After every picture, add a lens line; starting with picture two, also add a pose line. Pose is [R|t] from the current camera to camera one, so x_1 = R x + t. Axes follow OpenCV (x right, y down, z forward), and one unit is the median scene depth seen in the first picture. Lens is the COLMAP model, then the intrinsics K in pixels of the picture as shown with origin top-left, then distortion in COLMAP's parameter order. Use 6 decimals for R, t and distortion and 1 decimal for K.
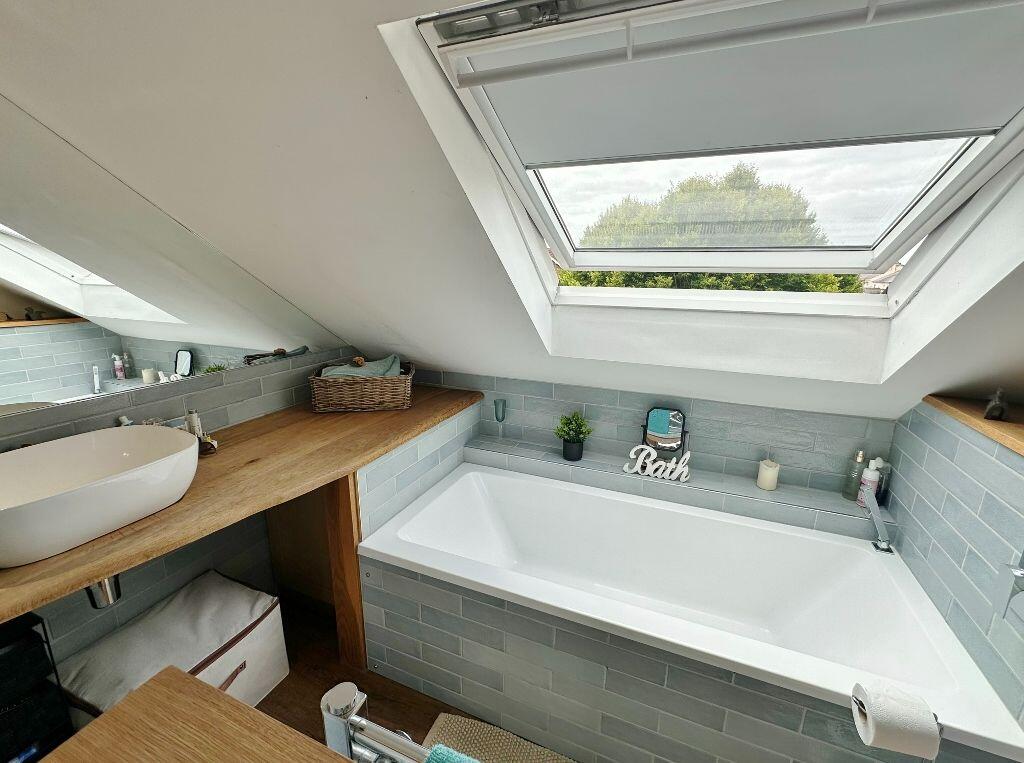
lens RADIAL K [[447.1, 0, 519.8], [0, 447.1, 381.7], [0, 0, 1]] dist [-0.002104, -0.000466]
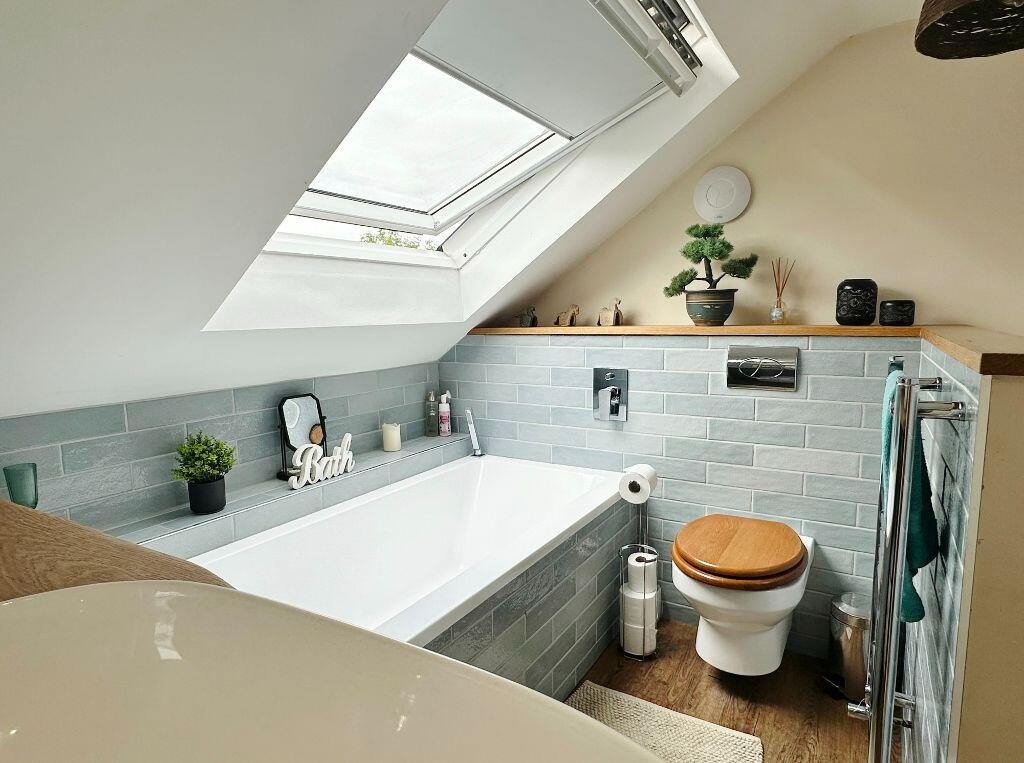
lens RADIAL K [[584.1, 0, 513.9], [0, 584.1, 386.3], [0, 0, 1]] dist [0.004888, 0.001403]
pose [[0.163885, -0.144862, 0.975785, -0.645181], [0.261045, 0.960266, 0.098715, 0.044427], [-0.951313, 0.238546, 0.195189, 0.468003]]
